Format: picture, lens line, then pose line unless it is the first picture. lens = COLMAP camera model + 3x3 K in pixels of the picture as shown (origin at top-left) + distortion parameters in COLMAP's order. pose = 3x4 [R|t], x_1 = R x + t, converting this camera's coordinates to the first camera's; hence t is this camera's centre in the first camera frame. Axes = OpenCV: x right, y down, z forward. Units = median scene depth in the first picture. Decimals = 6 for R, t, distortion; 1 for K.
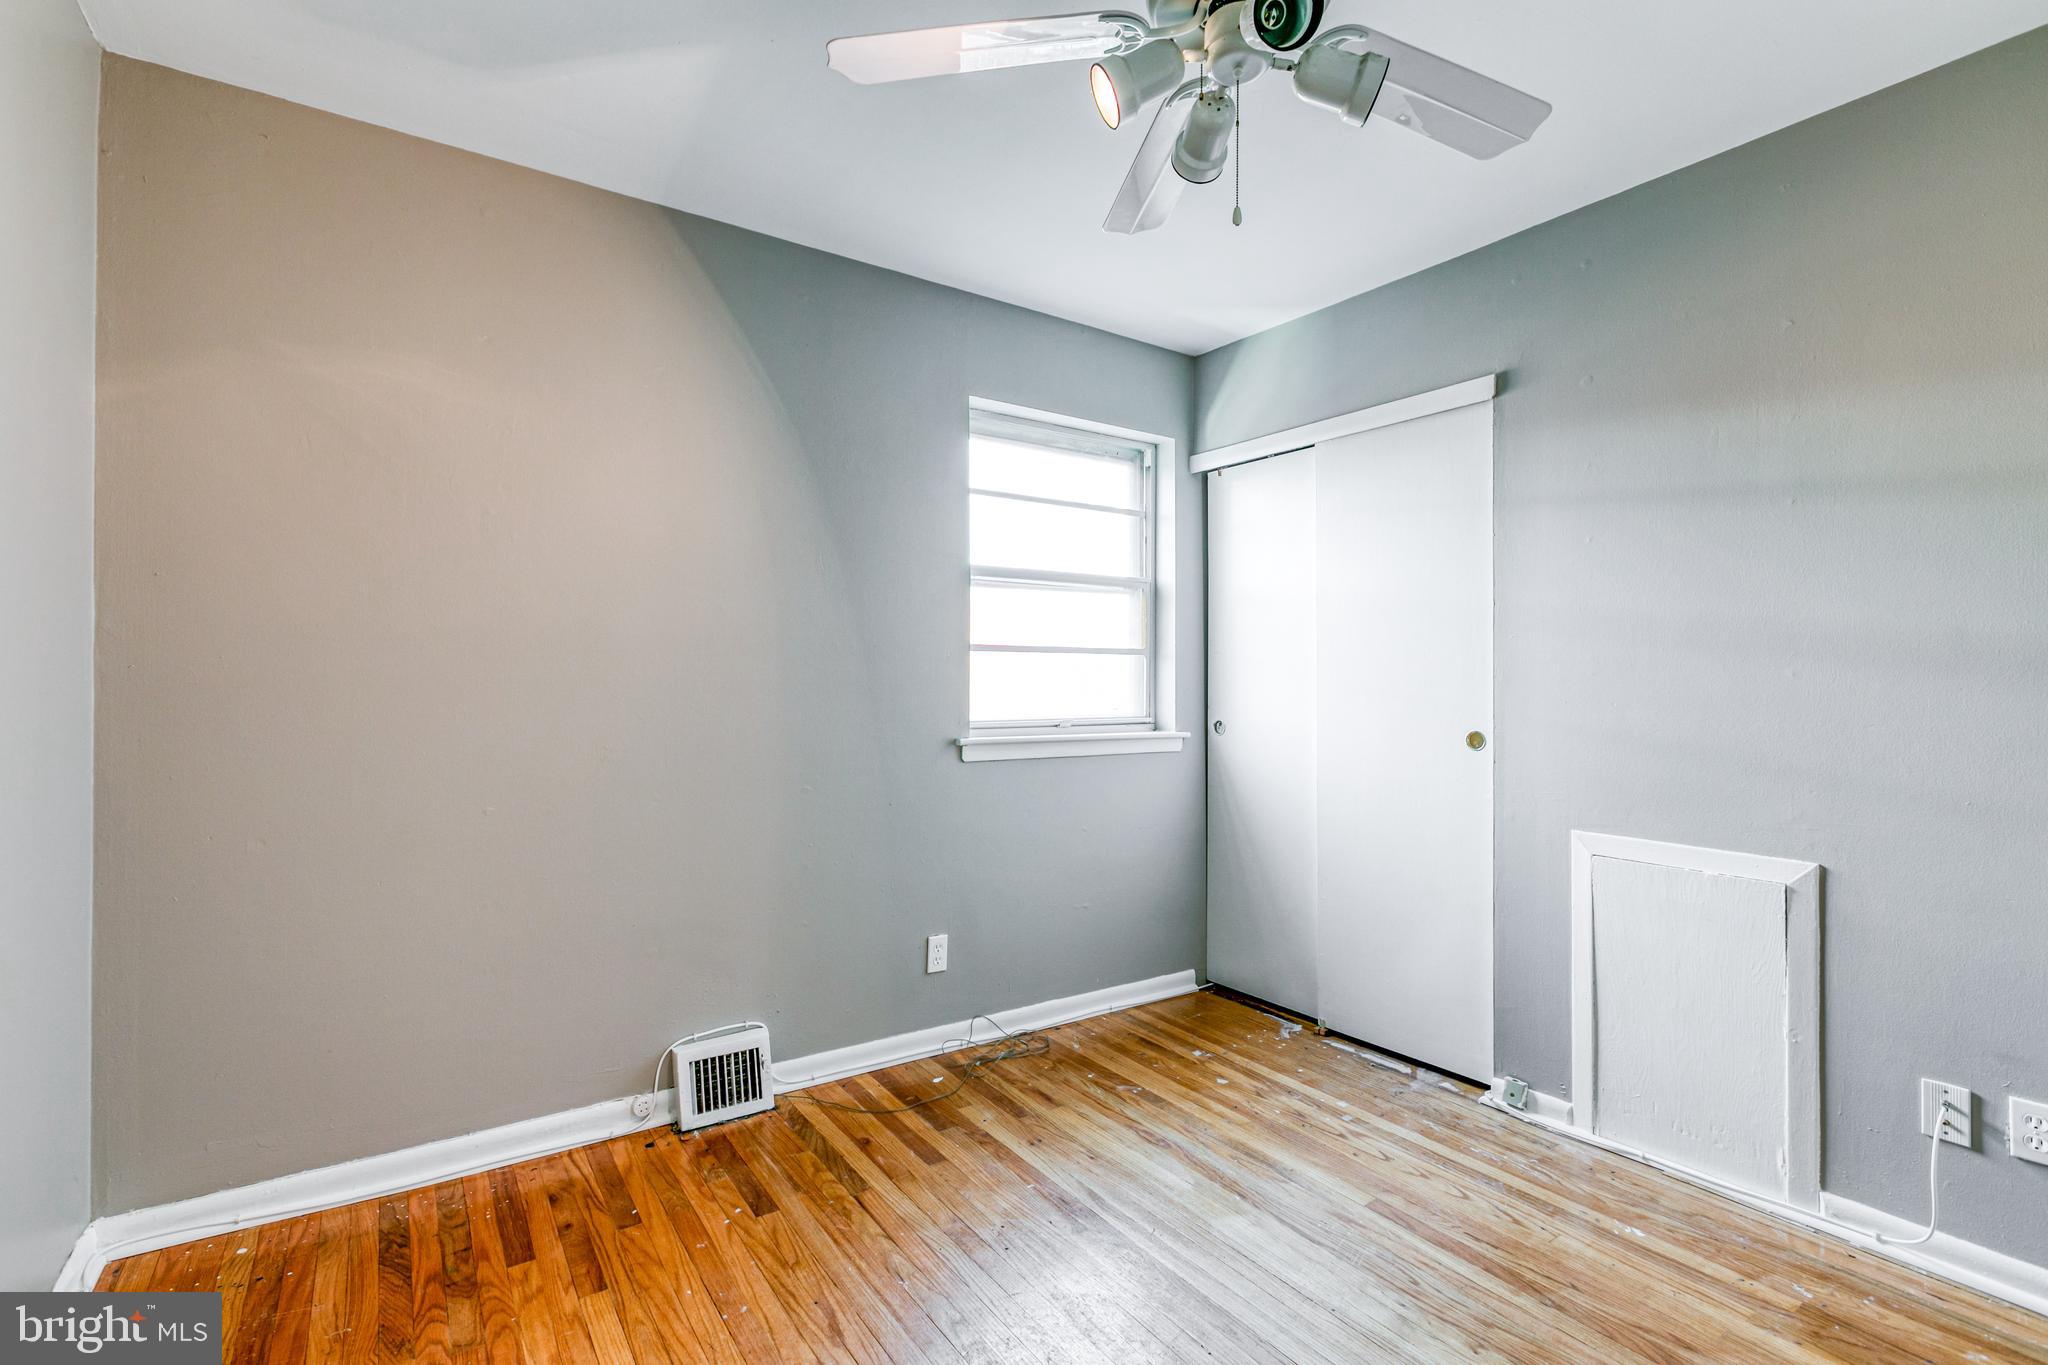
lens RADIAL K [[927.2, 0, 1002.2], [0, 927.2, 684.0], [0, 0, 1]] dist [-0.000510, -0.000211]
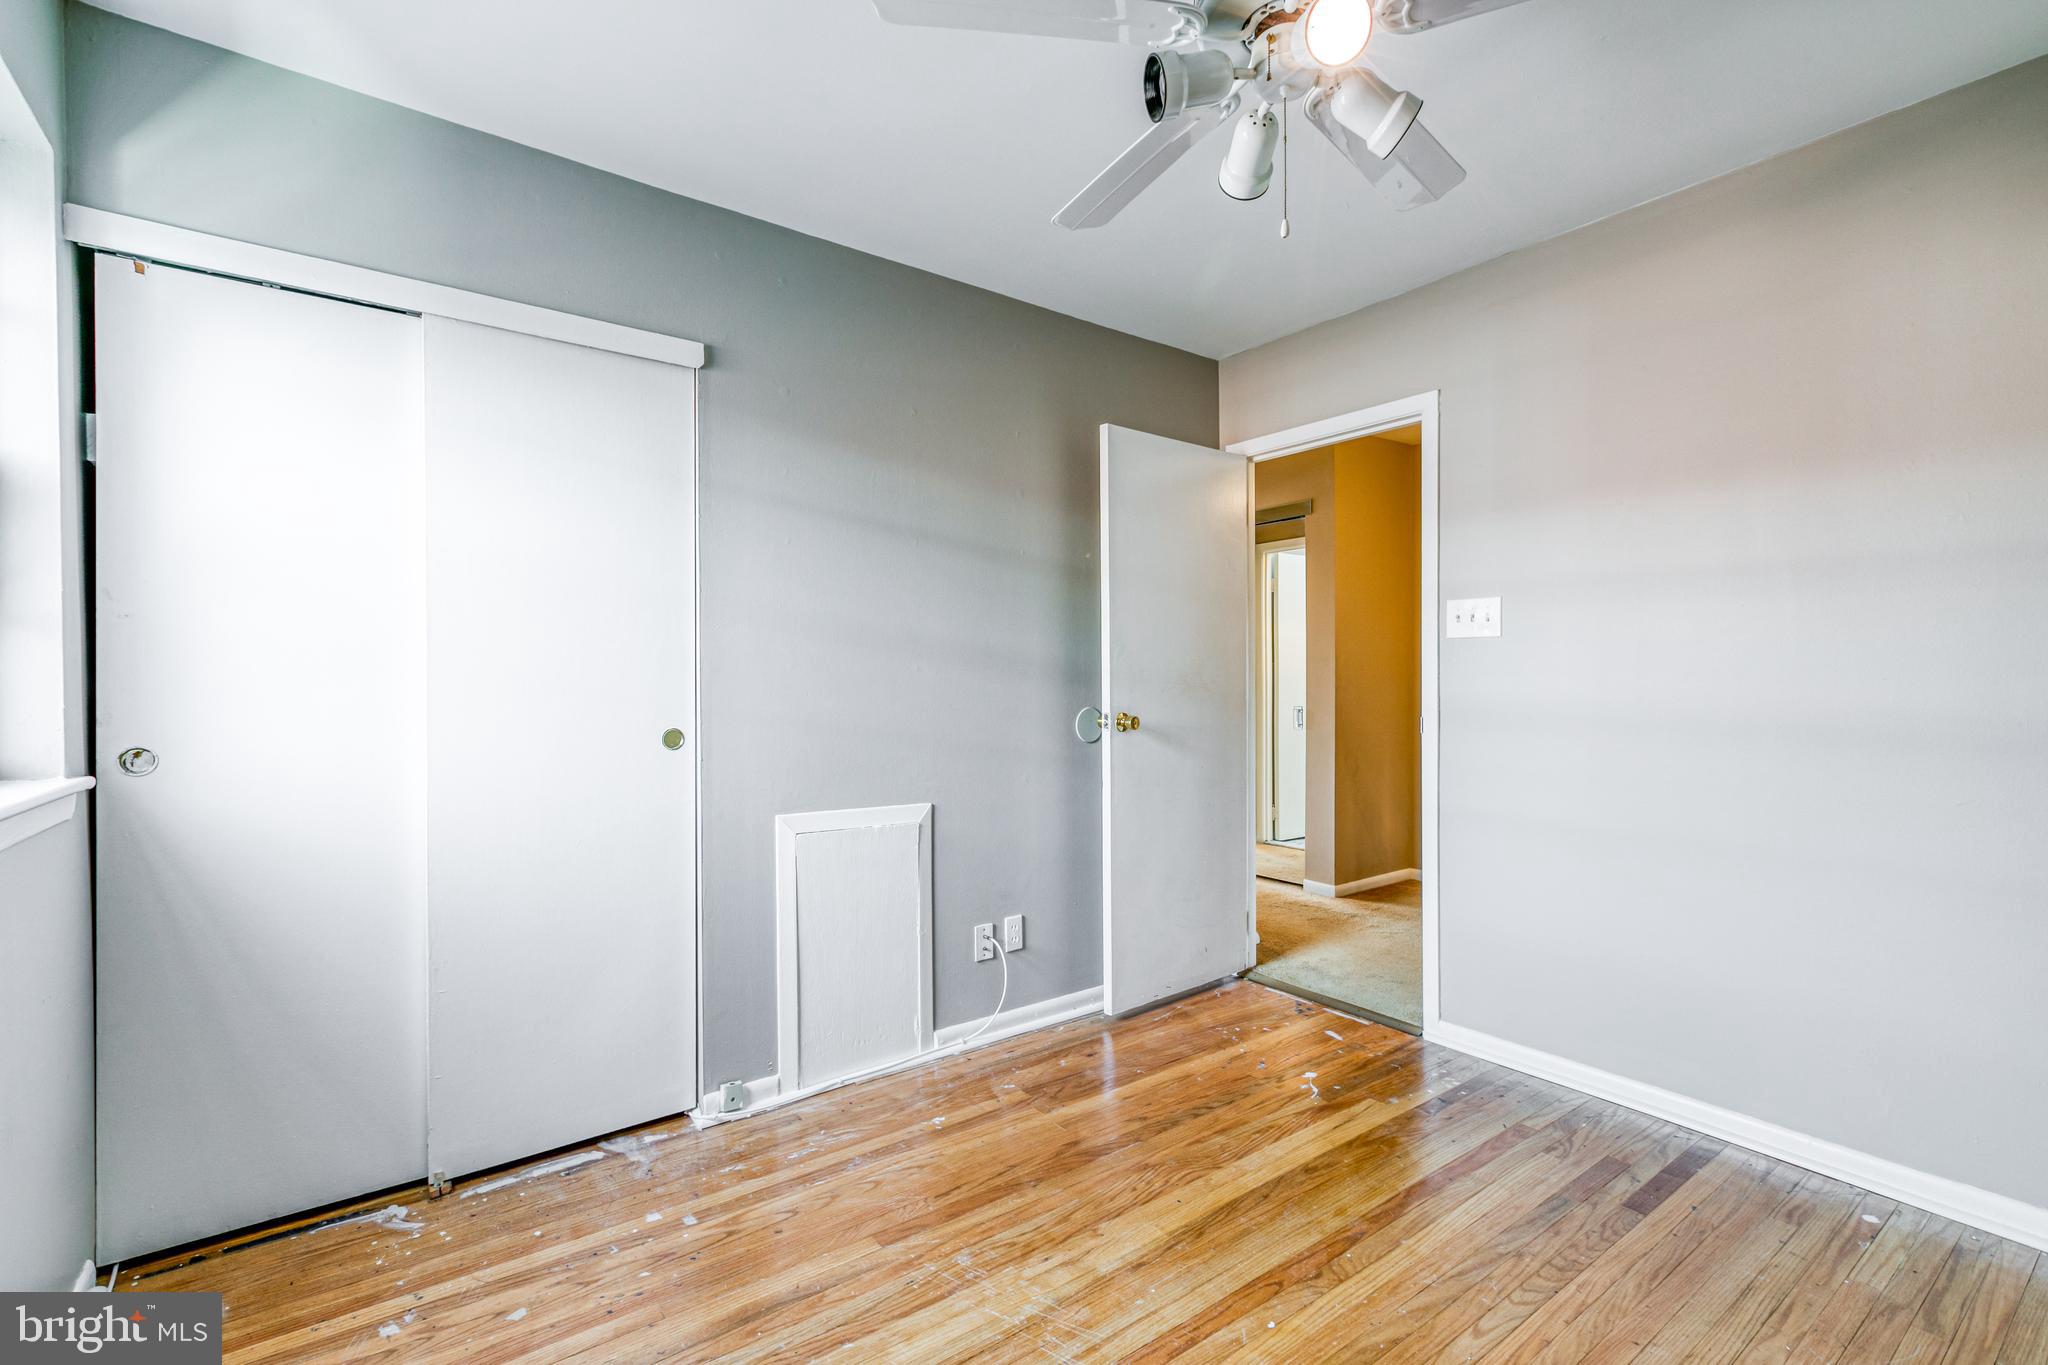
lens RADIAL K [[912.8, 0, 1021.0], [0, 912.8, 693.6], [0, 0, 1]] dist [0.000467, -0.000434]
pose [[-0.049526, -0.014161, 0.998672, -0.410584], [0.005185, 0.999882, 0.014435, 0.005536], [-0.998759, 0.005893, -0.049446, 0.737278]]
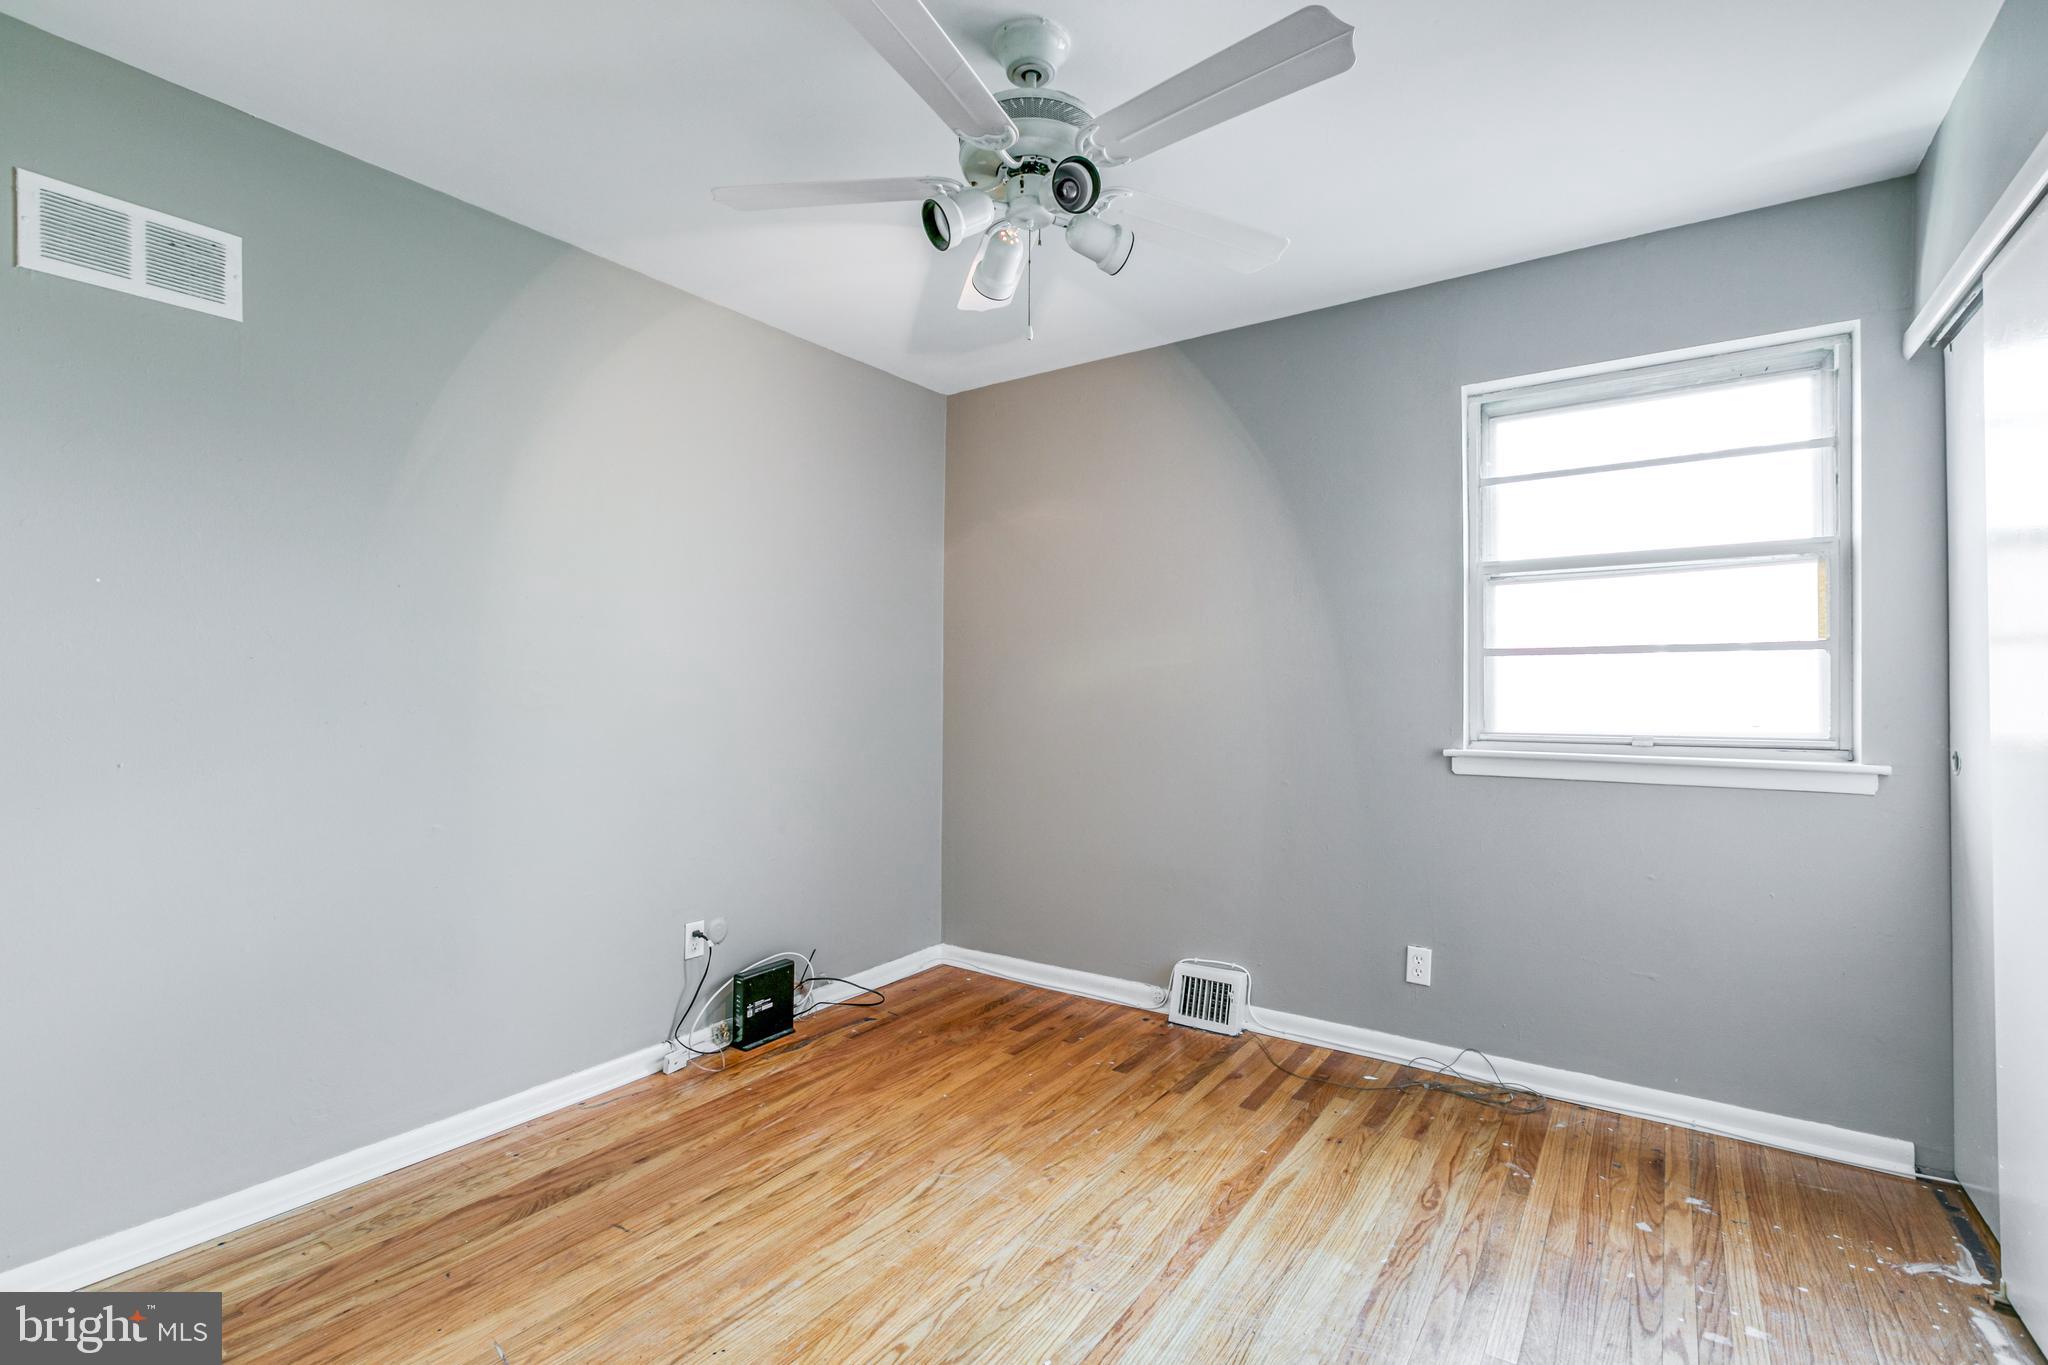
lens RADIAL K [[936.3, 0, 1024.0], [0, 936.3, 682.5], [0, 0, 1]] dist [-0.000511, -0.000961]
pose [[0.363653, -0.012743, -0.931447, 0.809072], [-0.001797, 0.999895, -0.014381, 0.006149], [0.931533, 0.006904, 0.363592, 0.282204]]
